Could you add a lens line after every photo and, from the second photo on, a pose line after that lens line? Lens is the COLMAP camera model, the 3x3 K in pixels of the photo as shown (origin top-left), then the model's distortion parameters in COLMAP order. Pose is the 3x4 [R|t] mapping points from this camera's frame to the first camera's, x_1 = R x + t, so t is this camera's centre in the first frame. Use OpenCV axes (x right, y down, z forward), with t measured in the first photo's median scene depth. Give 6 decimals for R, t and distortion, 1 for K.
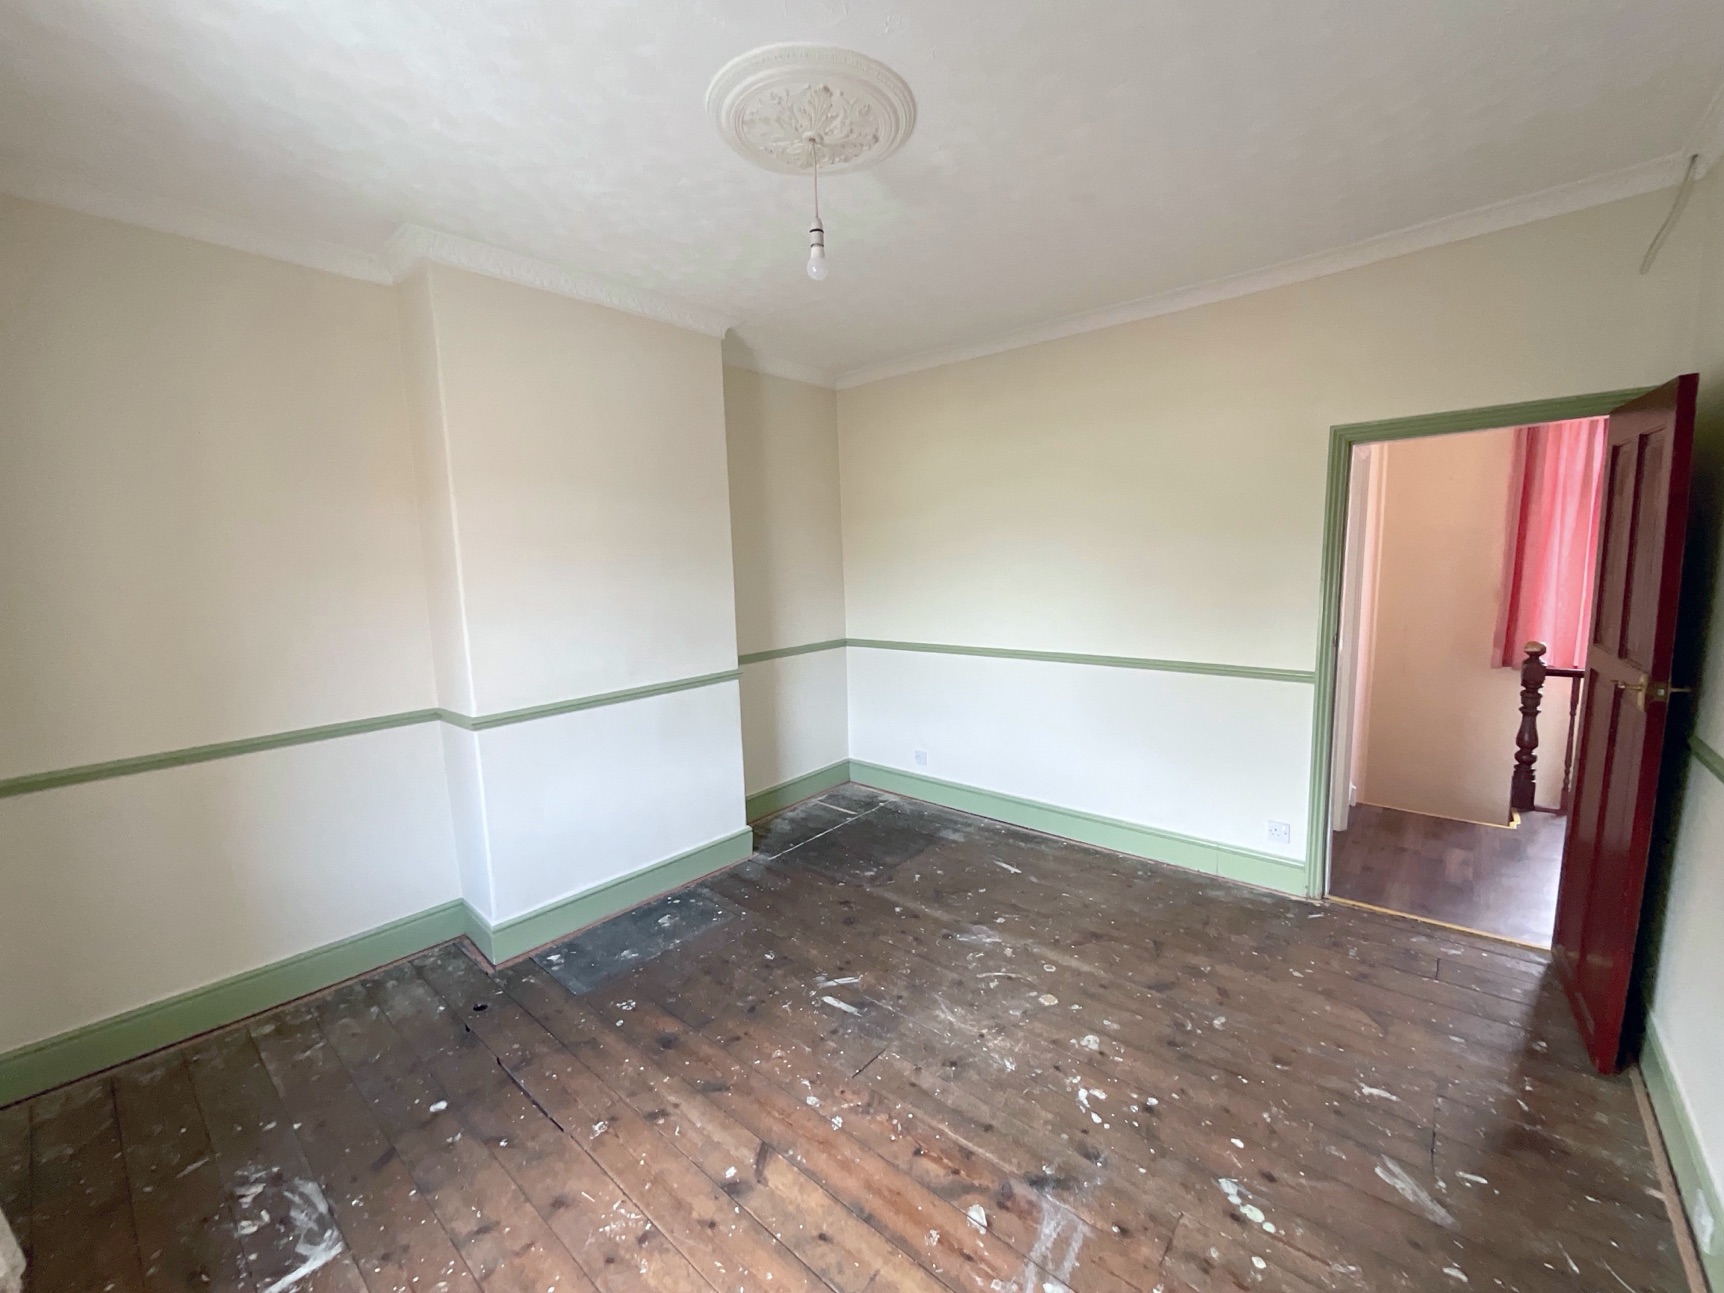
lens RADIAL K [[701.1, 0, 862.0], [0, 701.1, 646.5], [0, 0, 1]] dist [-0.016934, 0.012973]
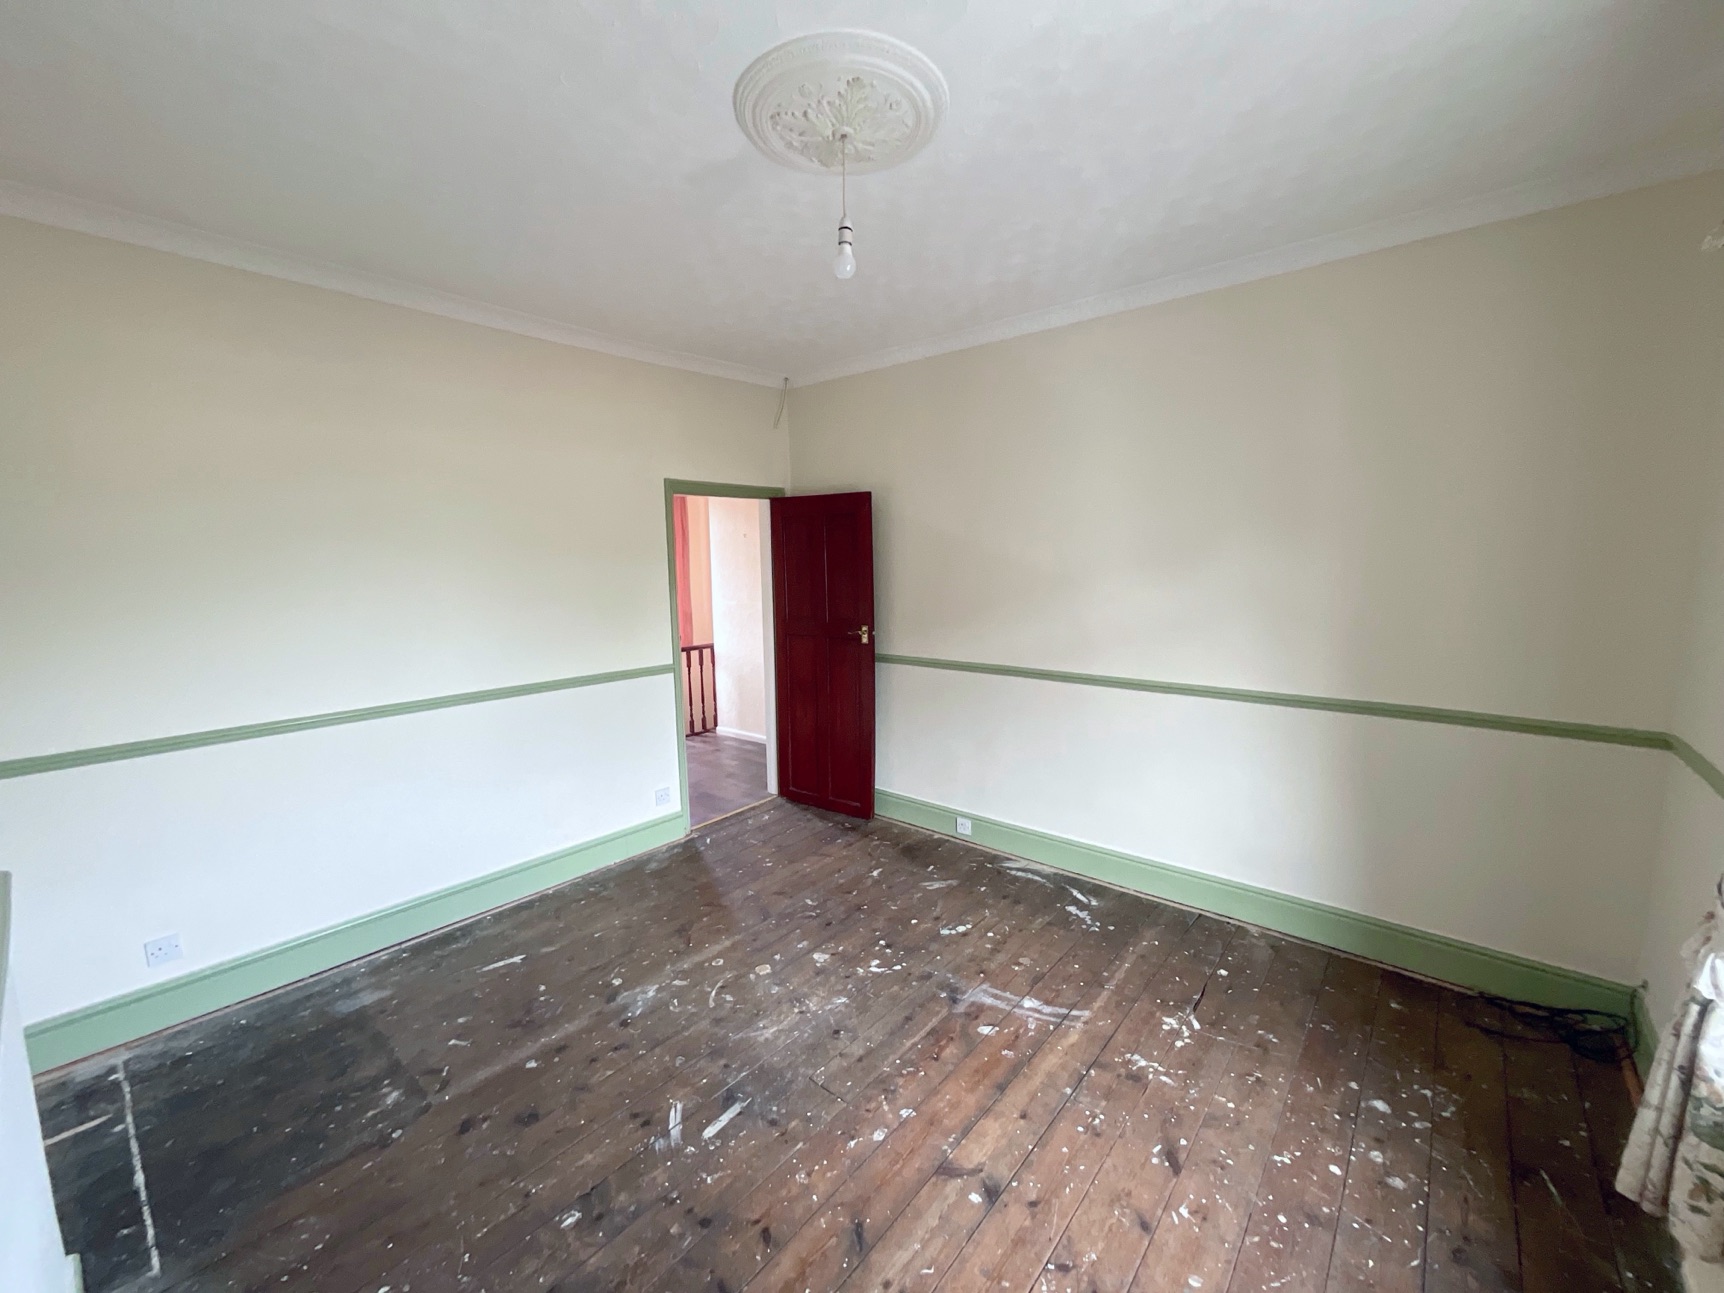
lens RADIAL K [[701.1, 0, 862.0], [0, 701.1, 646.5], [0, 0, 1]] dist [-0.016934, 0.012973]
pose [[-0.006541, -0.092813, 0.995662, -0.787704], [0.149268, 0.984437, 0.092747, -0.076418], [-0.988775, 0.149227, 0.007415, 0.760174]]
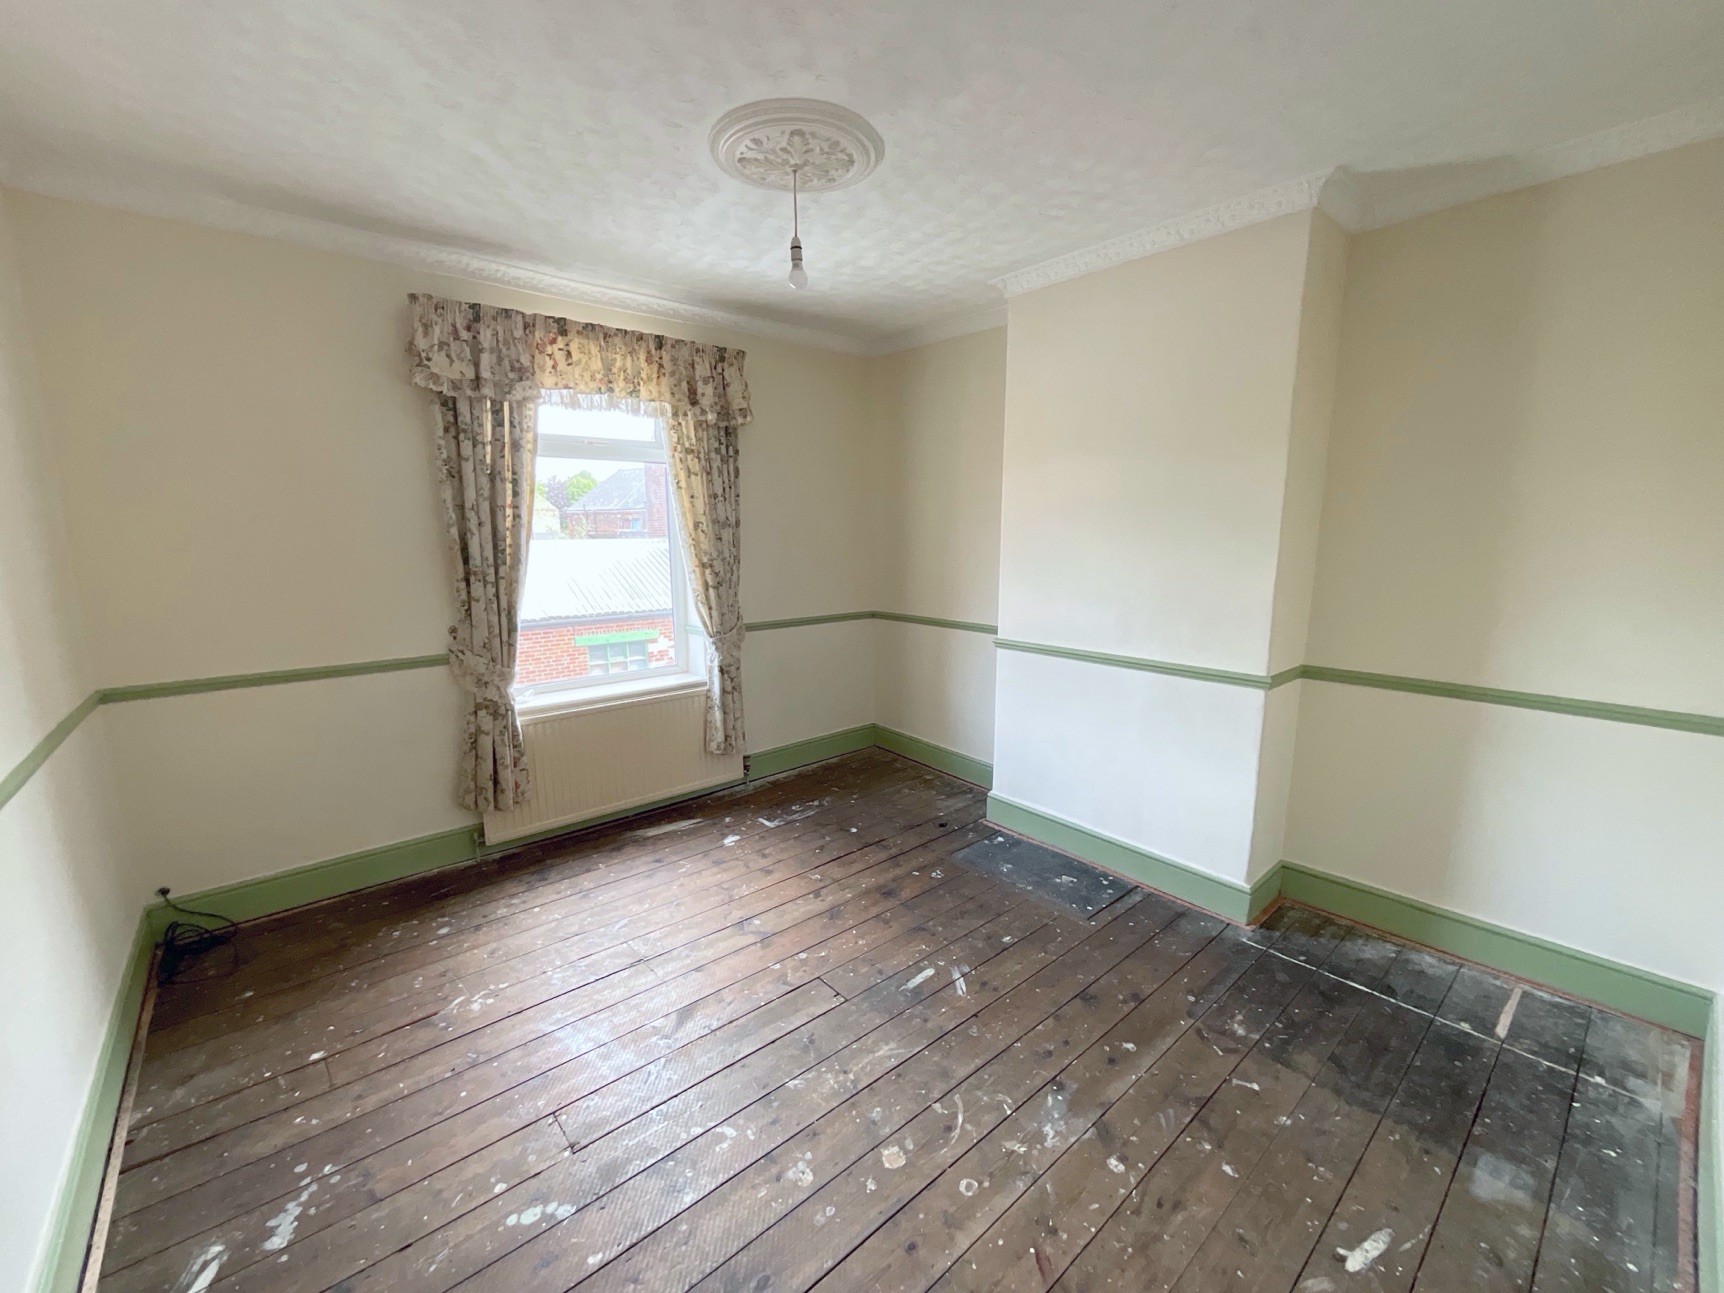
lens RADIAL K [[701.1, 0, 862.0], [0, 701.1, 646.5], [0, 0, 1]] dist [-0.016934, 0.012973]
pose [[-0.149195, 0.194306, -0.969529, 0.860699], [-0.123527, 0.969159, 0.213241, -0.149107], [0.981062, 0.151578, -0.120591, 0.974149]]
